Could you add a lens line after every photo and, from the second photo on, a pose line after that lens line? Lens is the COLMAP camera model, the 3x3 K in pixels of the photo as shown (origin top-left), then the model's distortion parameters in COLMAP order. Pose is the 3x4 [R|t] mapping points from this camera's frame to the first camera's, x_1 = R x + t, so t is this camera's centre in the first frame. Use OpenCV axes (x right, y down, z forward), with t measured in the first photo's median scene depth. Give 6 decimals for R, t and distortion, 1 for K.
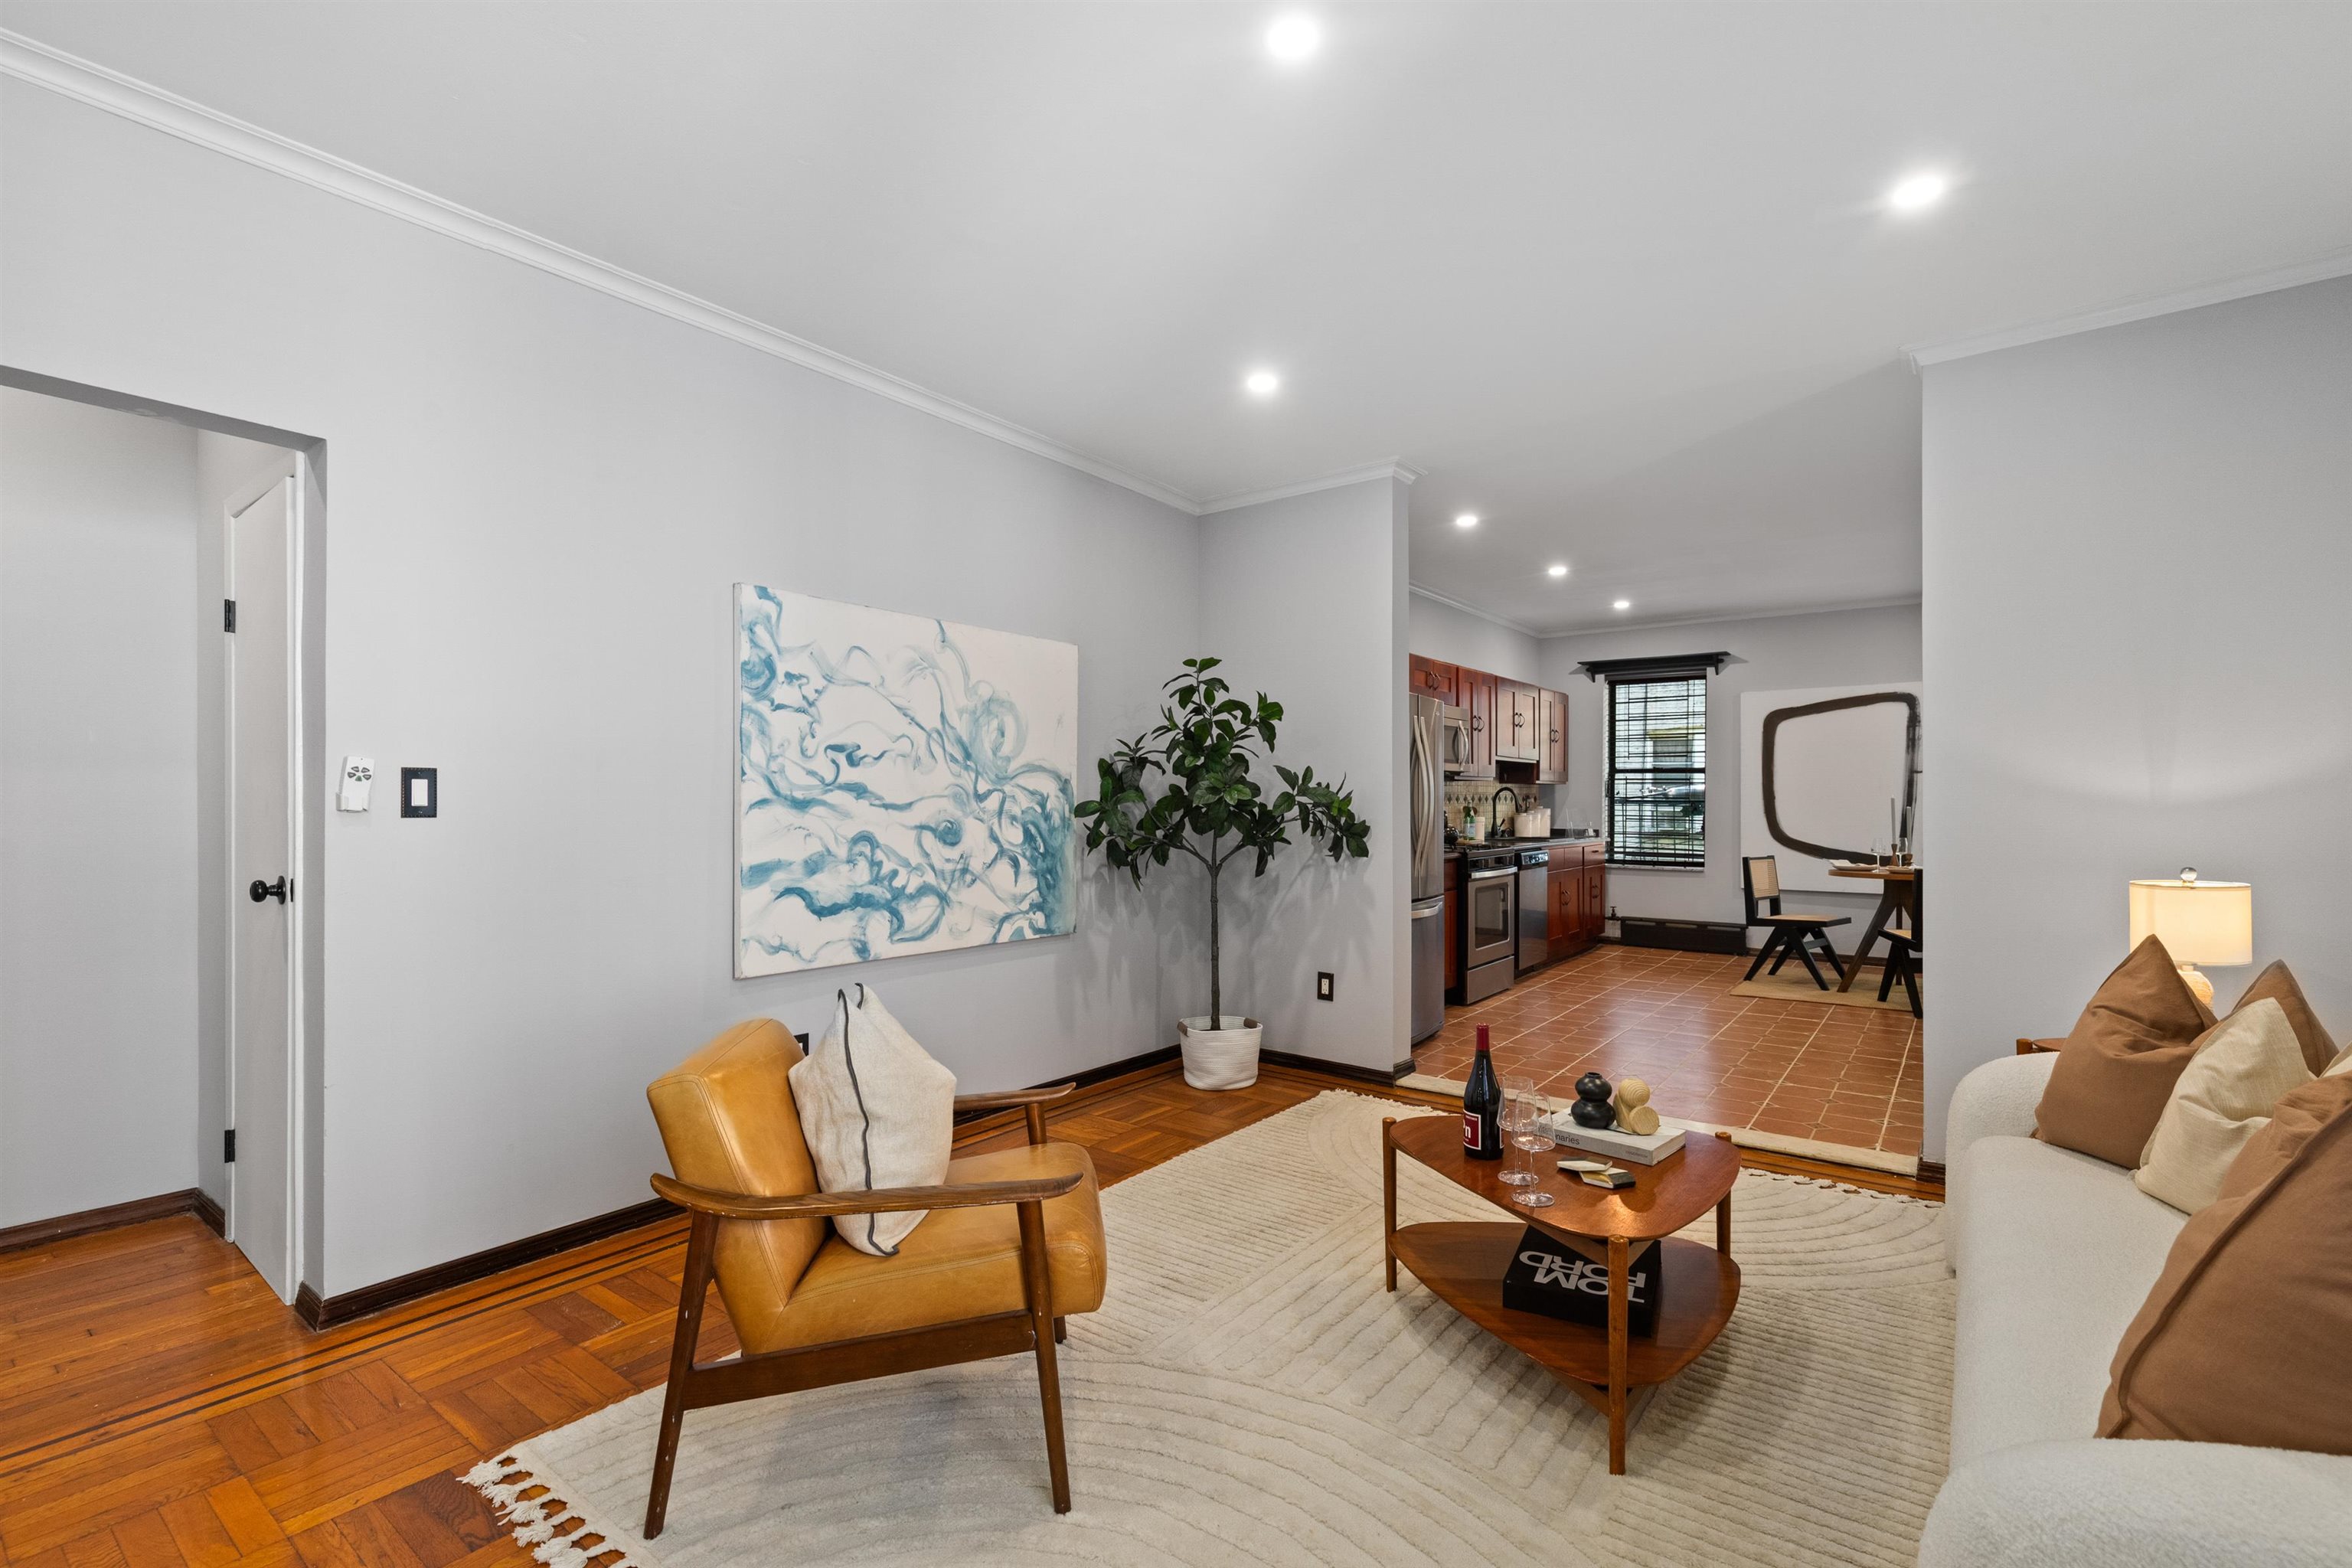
lens RADIAL K [[1062.8, 0, 1182.6], [0, 1062.8, 797.4], [0, 0, 1]] dist [0.015192, -0.000375]
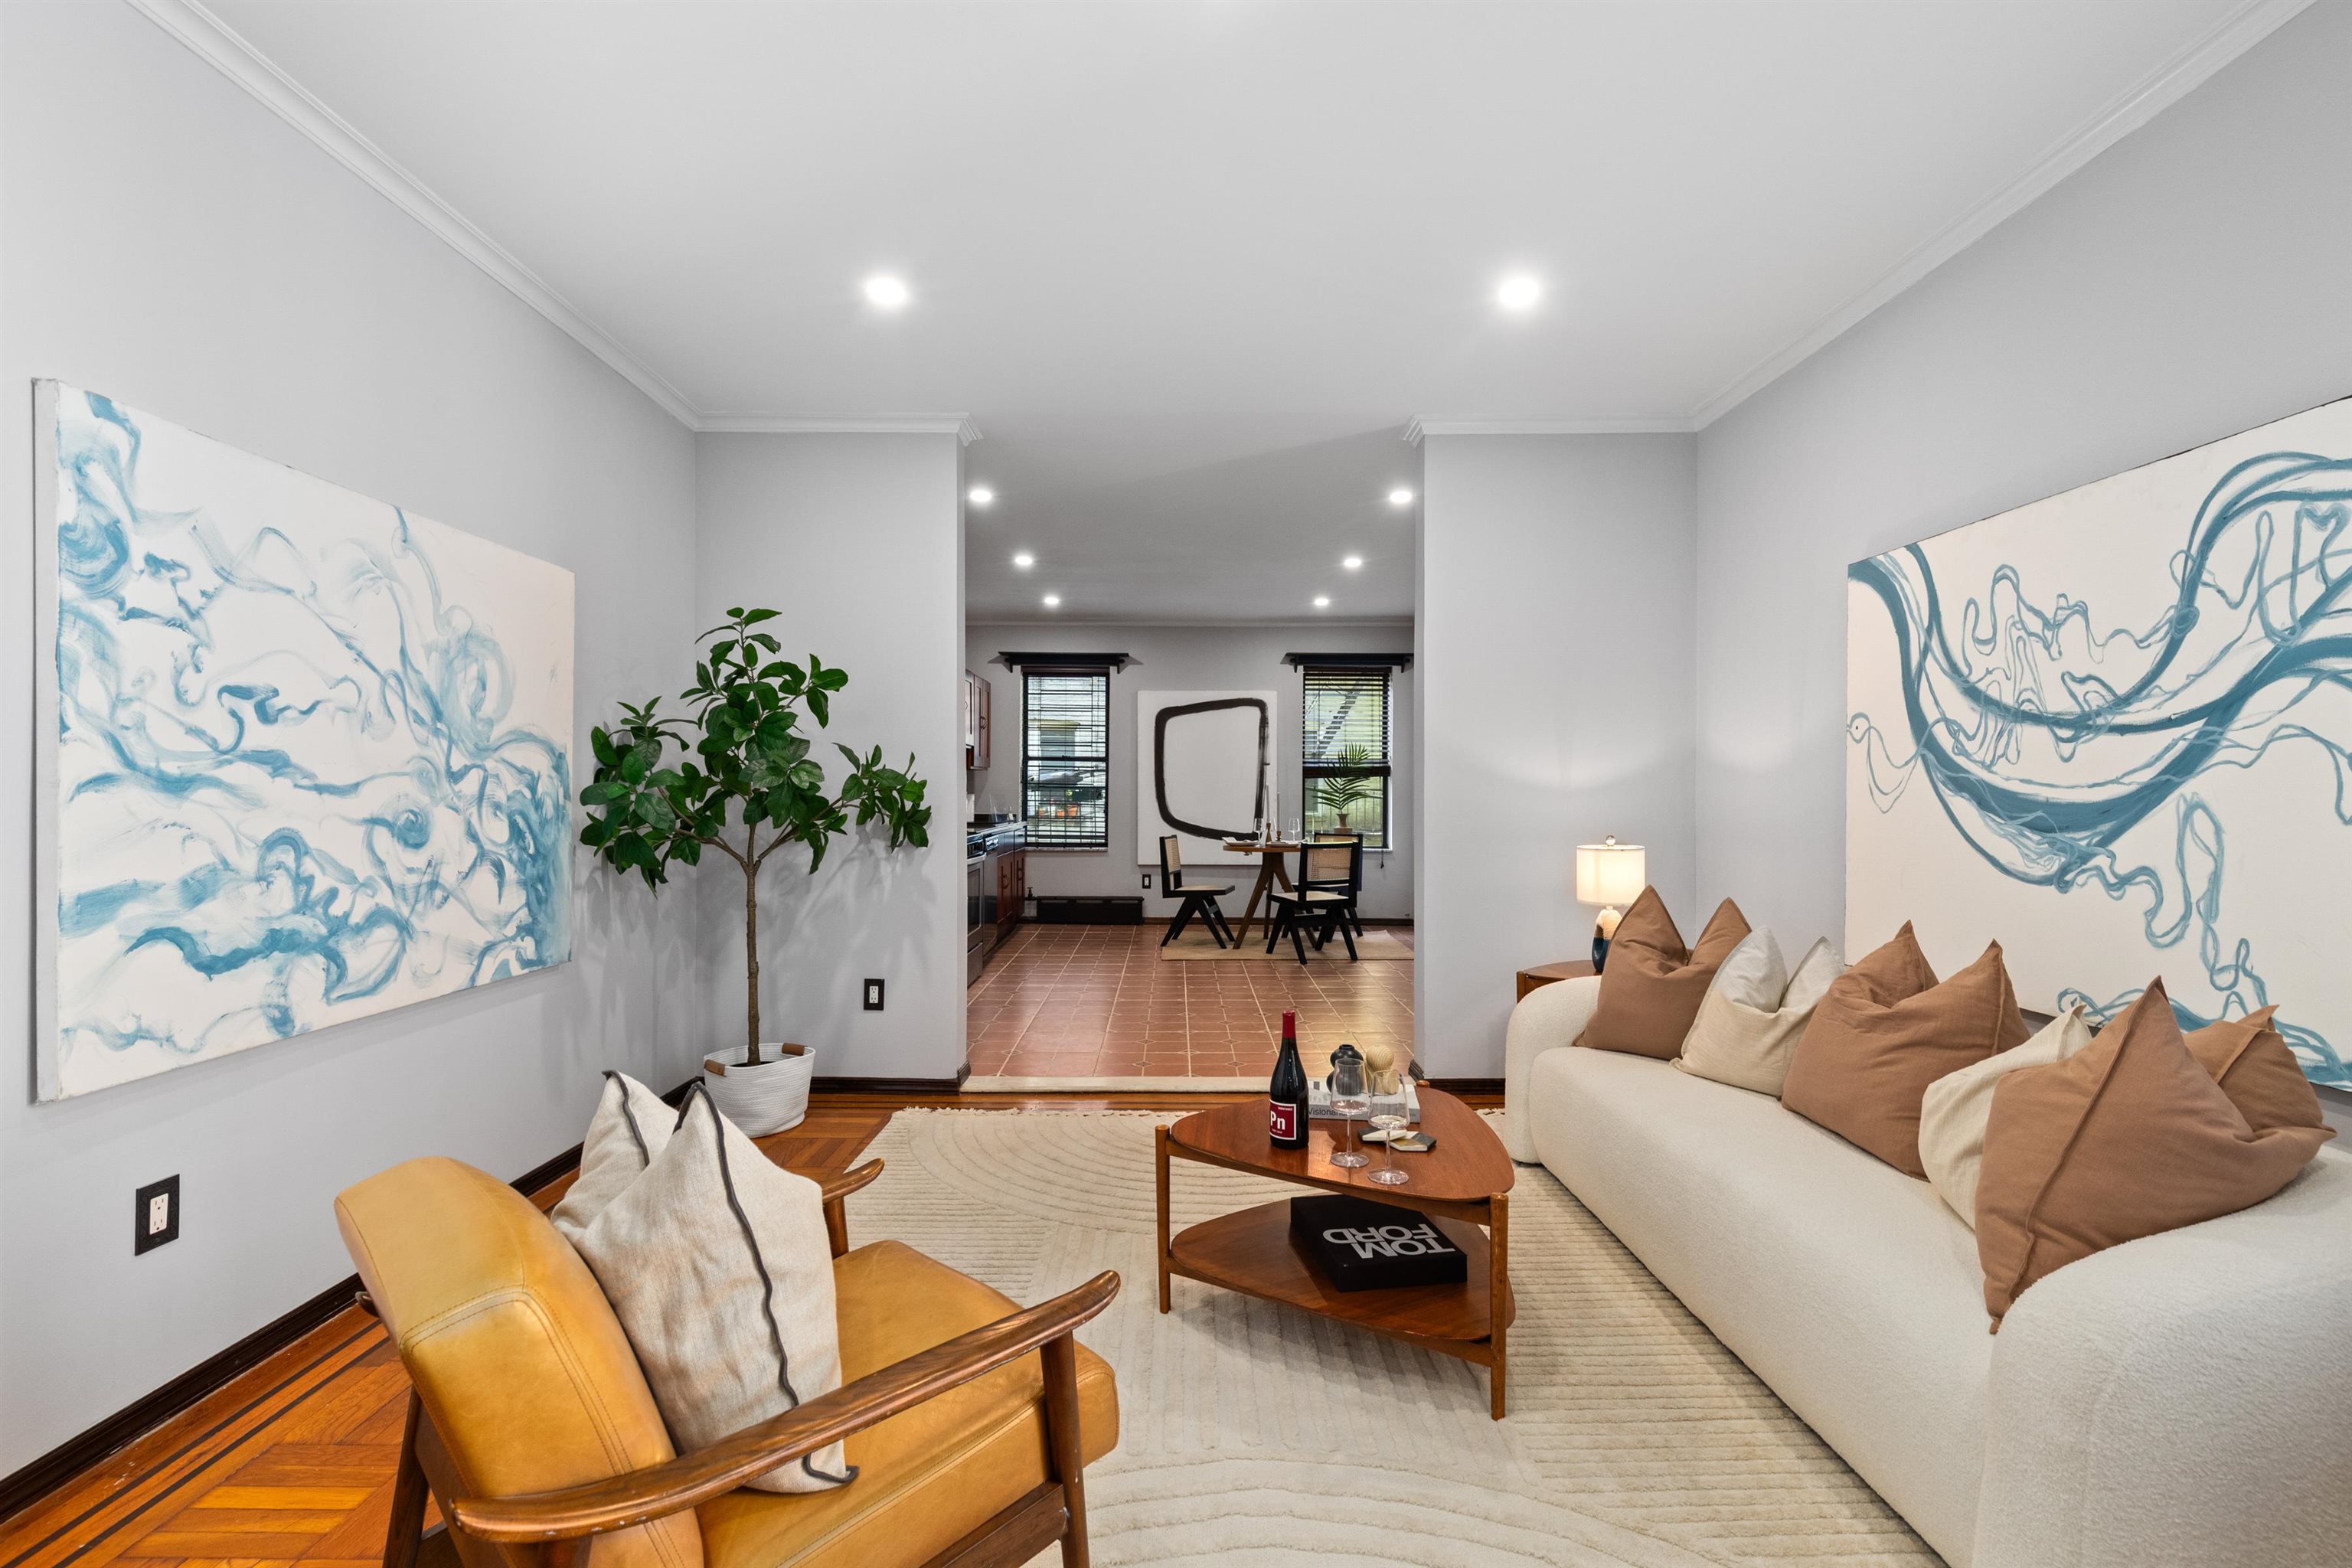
lens RADIAL K [[1061.1, 0, 1166.7], [0, 1061.1, 787.6], [0, 0, 1]] dist [0.012269, -0.000387]
pose [[0.795292, 0.004014, 0.606214, -0.223898], [-0.006044, 0.999981, 0.001307, 0.003254], [-0.606197, -0.004704, 0.795301, 0.161692]]
